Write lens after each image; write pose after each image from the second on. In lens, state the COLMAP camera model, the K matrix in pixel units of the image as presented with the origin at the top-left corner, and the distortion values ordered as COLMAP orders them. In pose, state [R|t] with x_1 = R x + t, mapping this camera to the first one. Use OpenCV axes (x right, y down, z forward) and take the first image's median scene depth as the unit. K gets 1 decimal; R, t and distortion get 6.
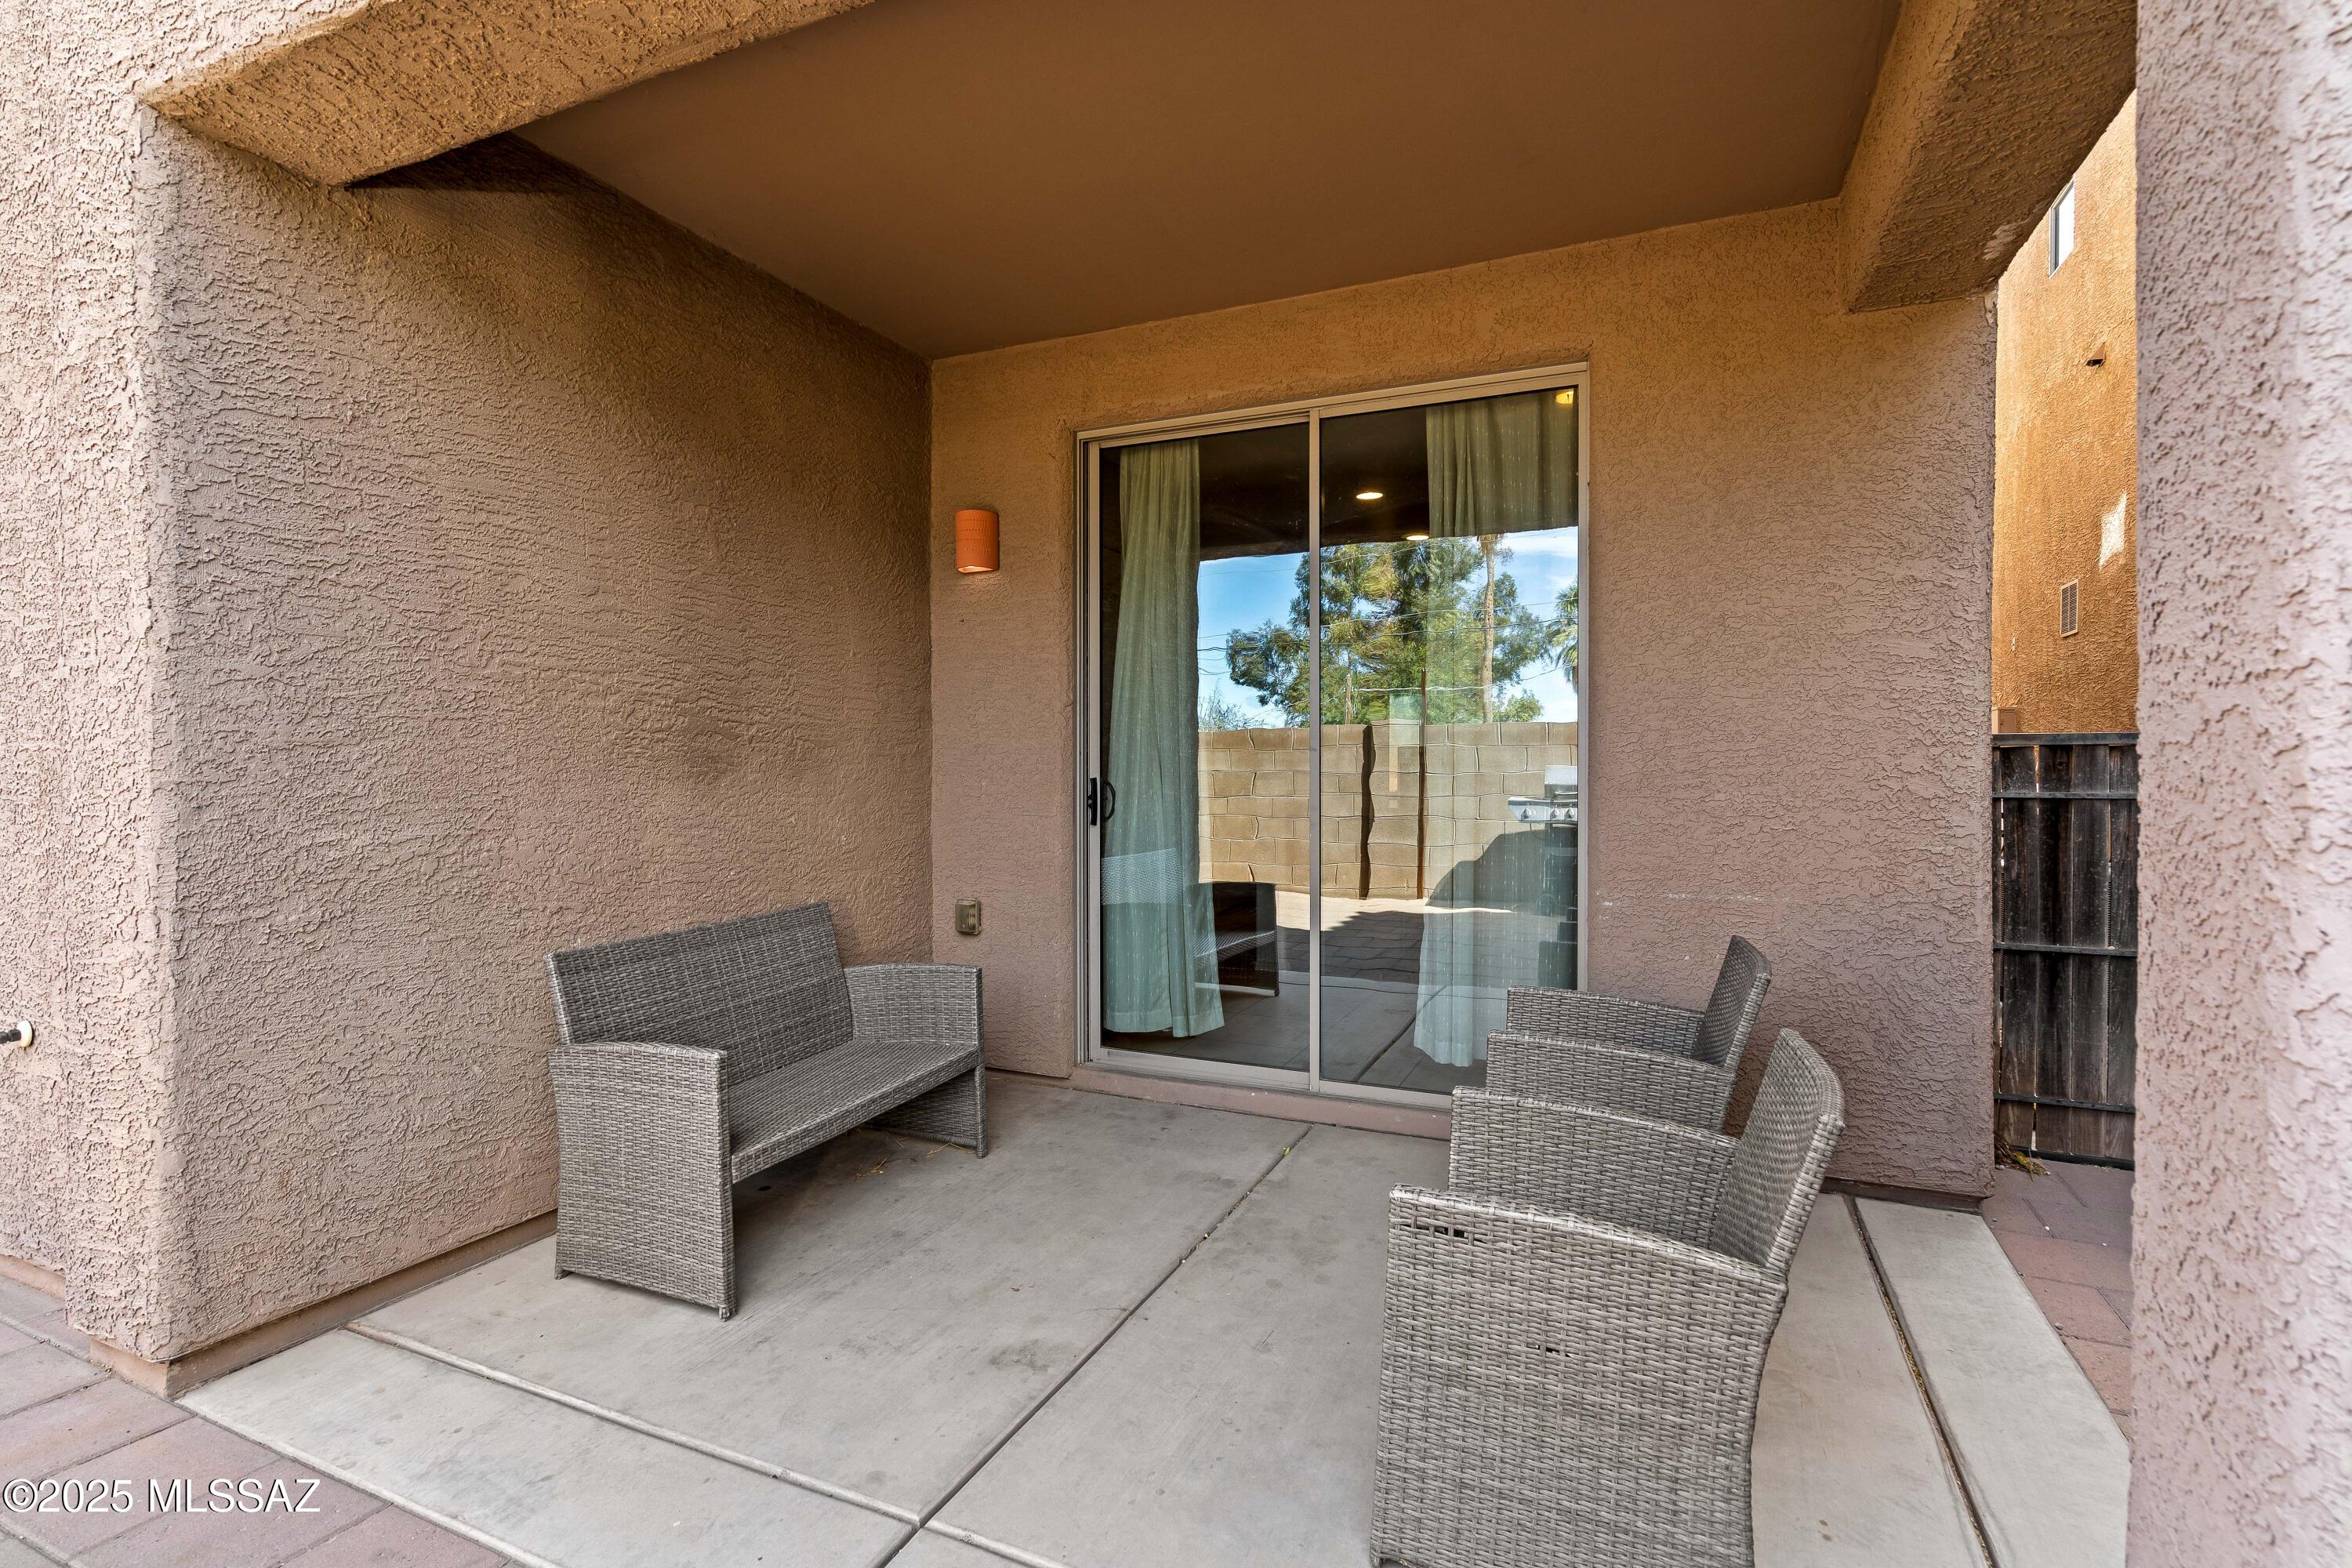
lens RADIAL K [[1081.0, 0, 1167.4], [0, 1081.0, 786.2], [0, 0, 1]] dist [-0.006095, 0.002578]
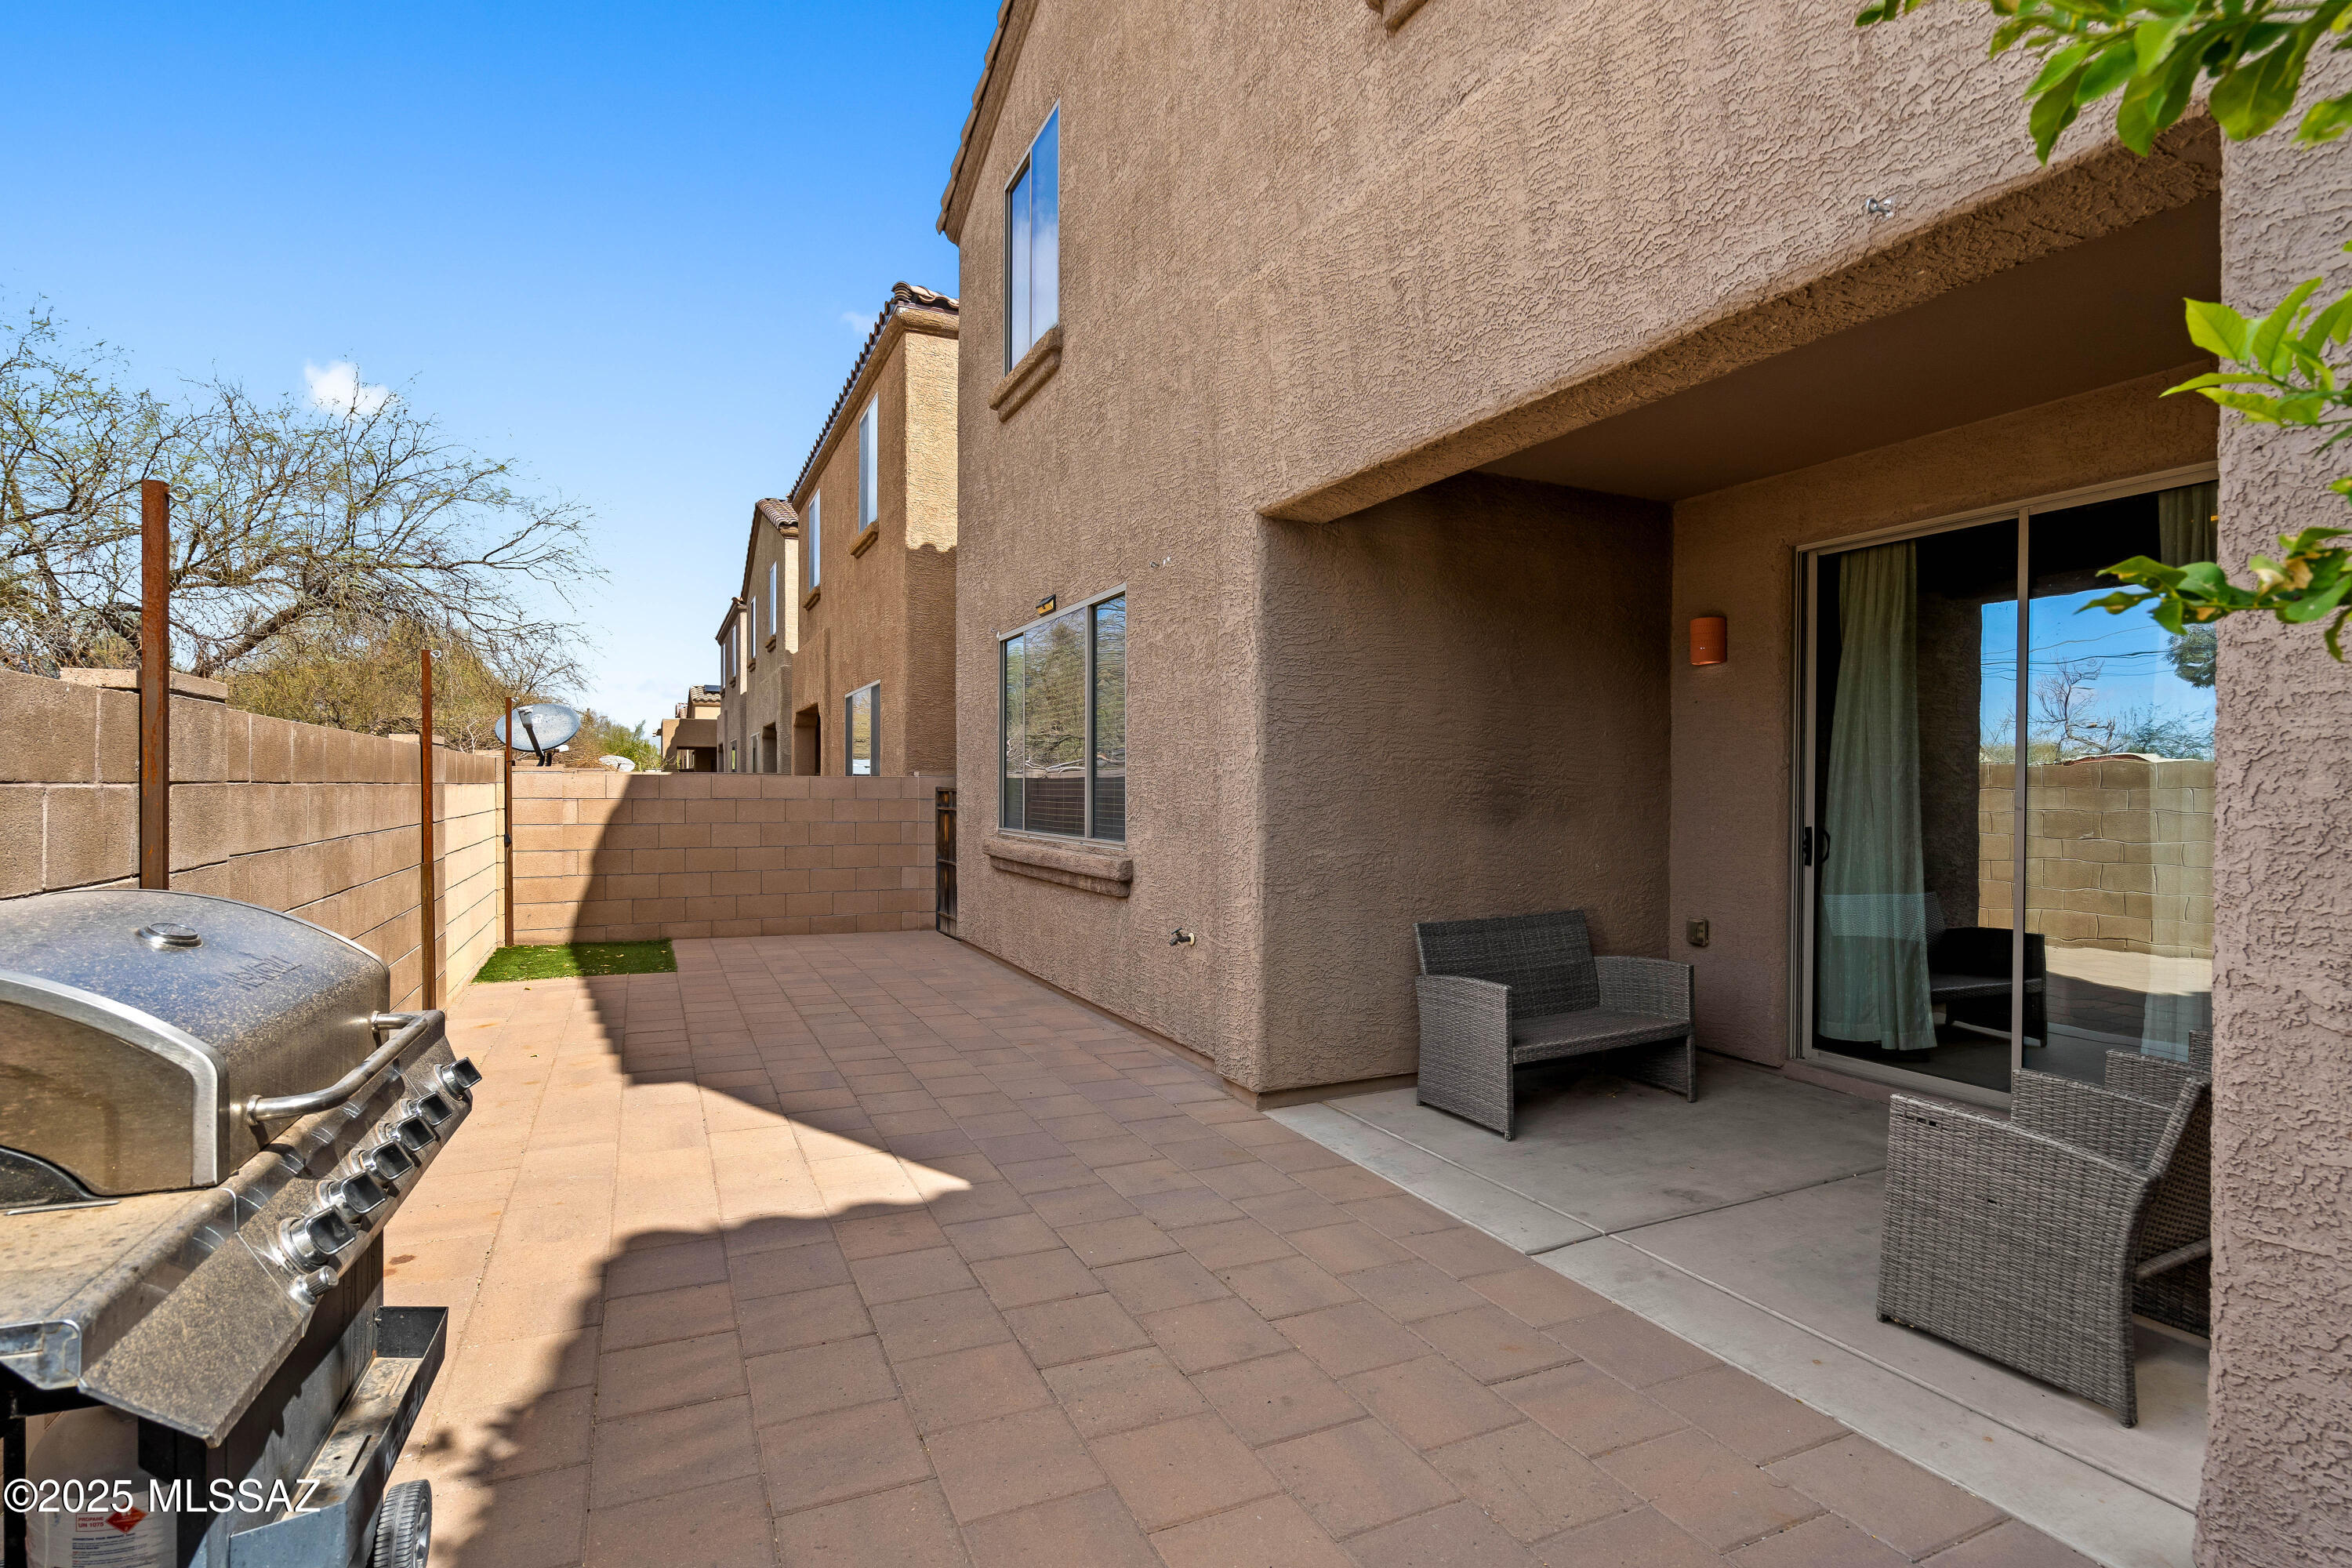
lens RADIAL K [[1081.0, 0, 1166.4], [0, 1081.0, 793.6], [0, 0, 1]] dist [-0.006095, 0.002578]
pose [[0.759428, 0.007320, -0.650551, 0.257568], [-0.016304, 0.999837, -0.007782, -0.035105], [0.650388, 0.016516, 0.759423, -0.592177]]
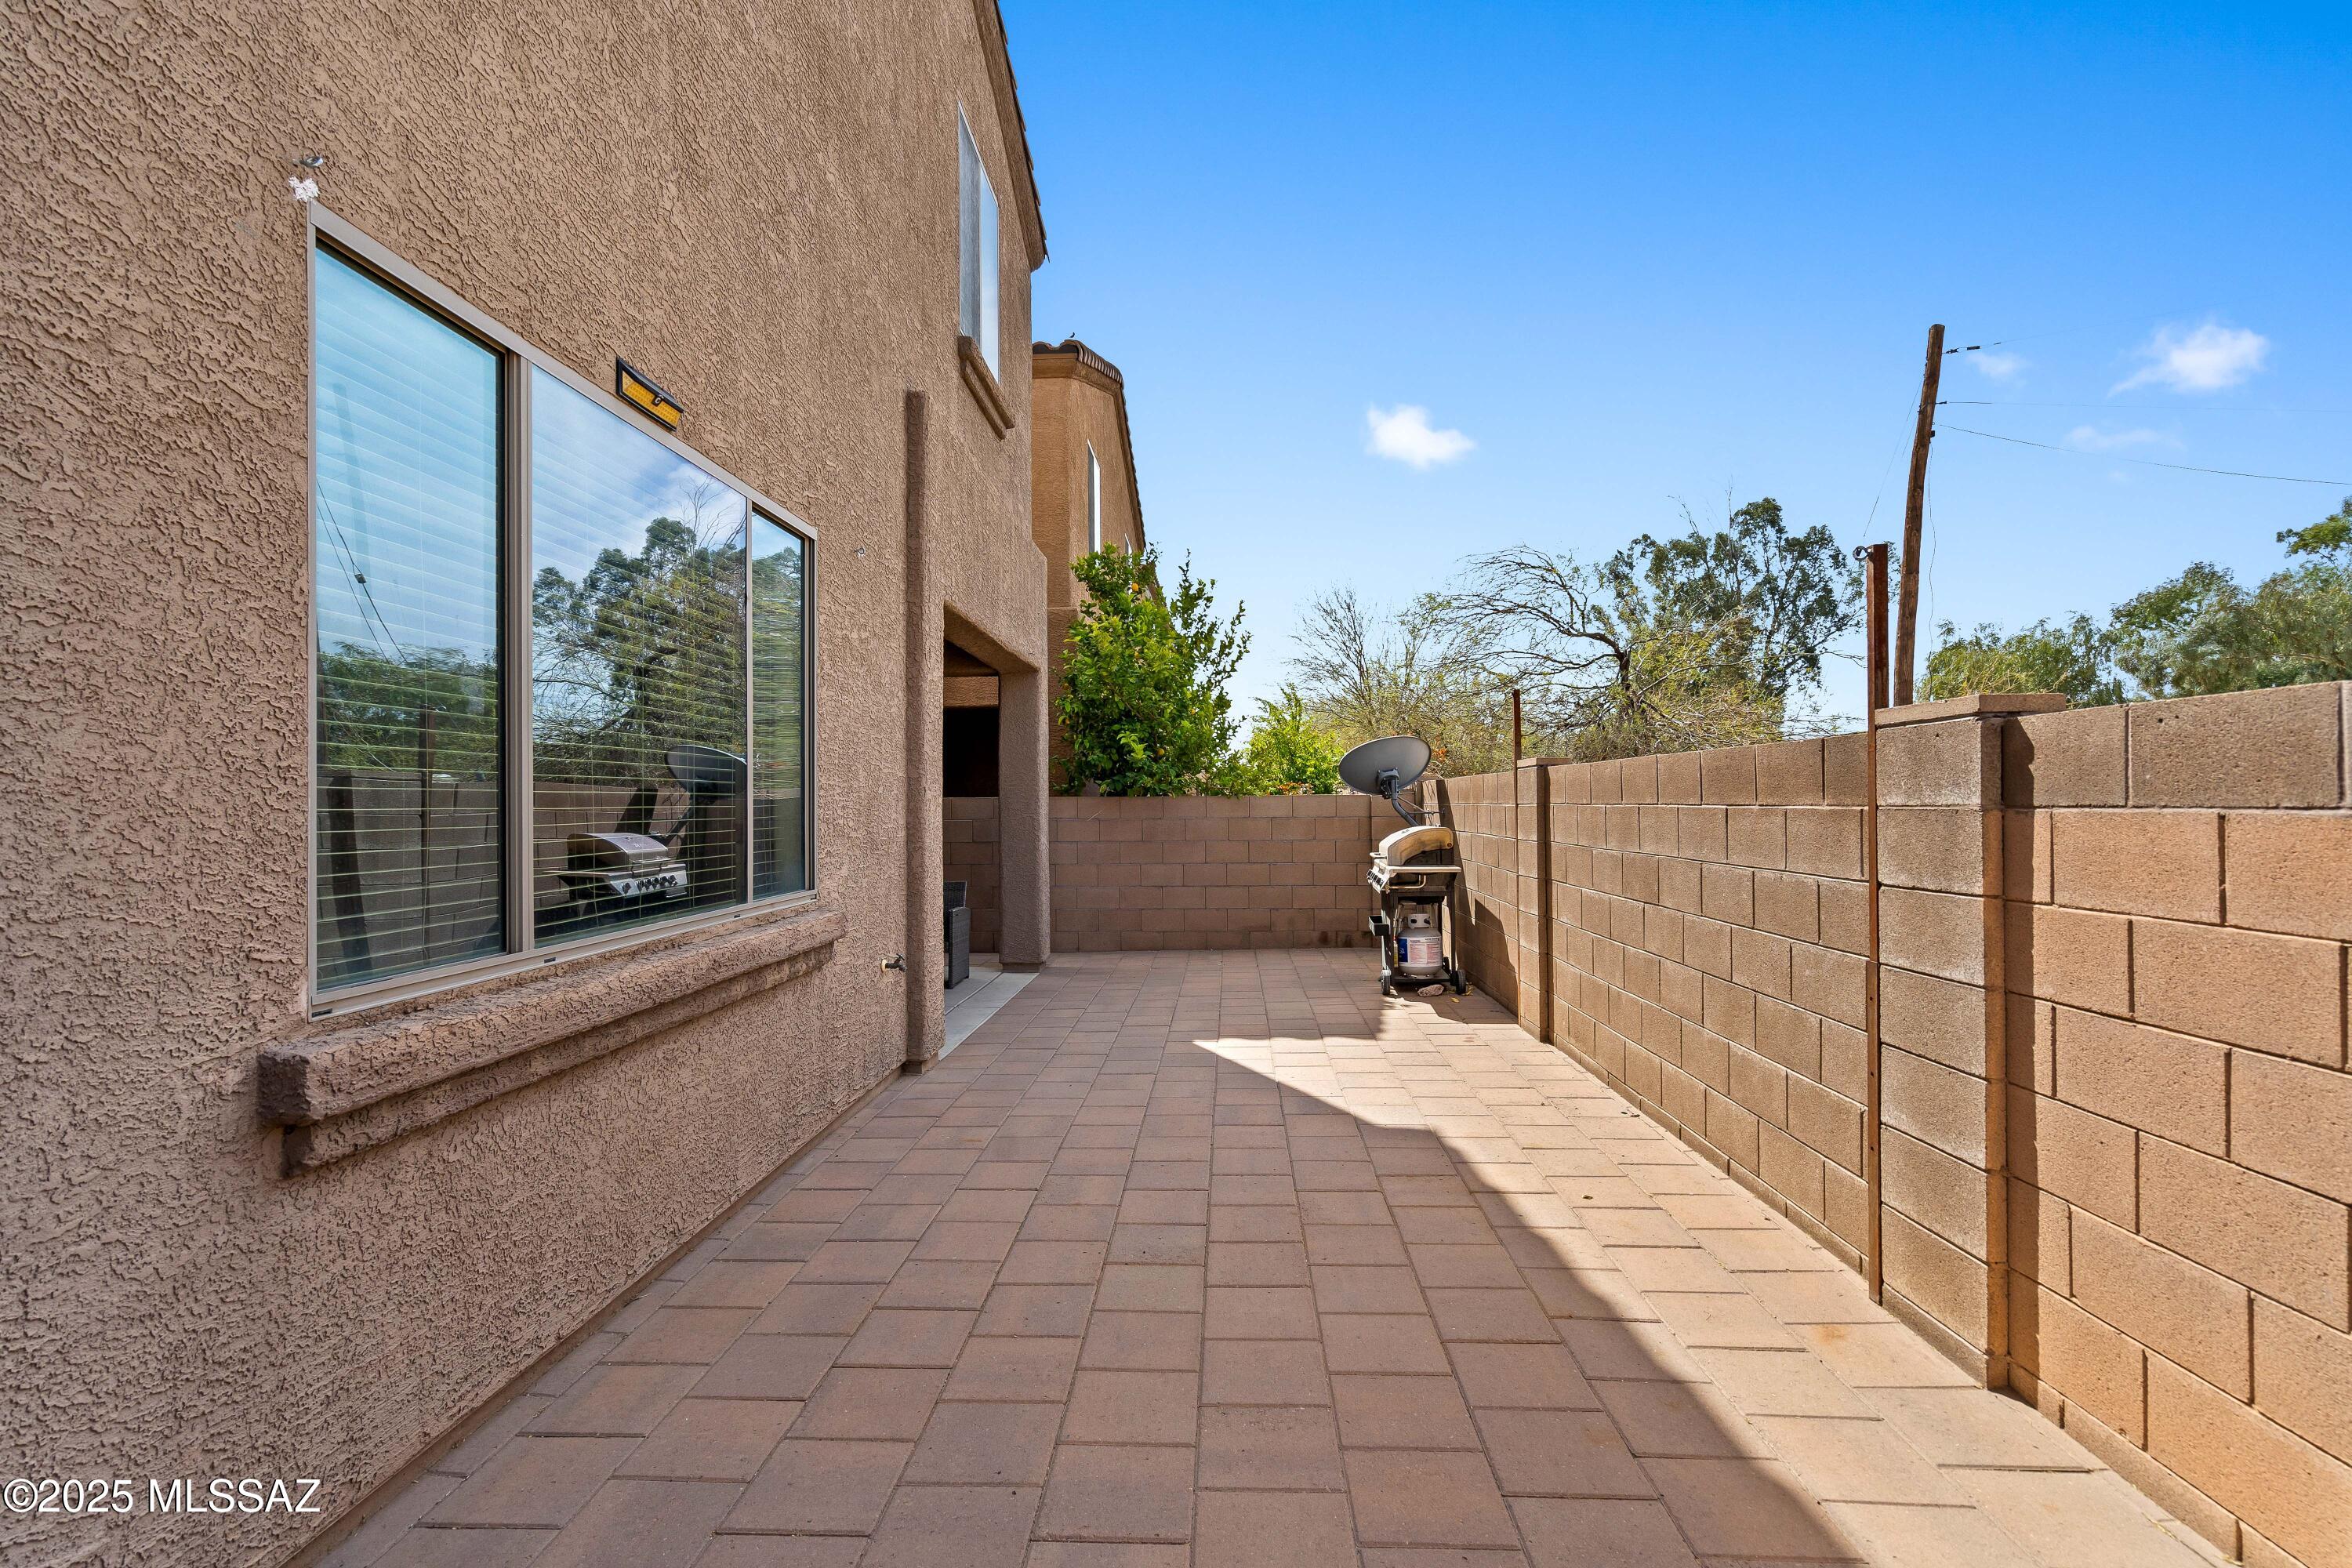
lens RADIAL K [[1081.0, 0, 1179.5], [0, 1081.0, 796.7], [0, 0, 1]] dist [-0.006095, 0.002578]
pose [[-0.360405, 0.013391, 0.932700, -2.815914], [0.024883, 0.999679, -0.004738, -0.068066], [-0.932464, 0.021501, -0.360623, 1.043683]]
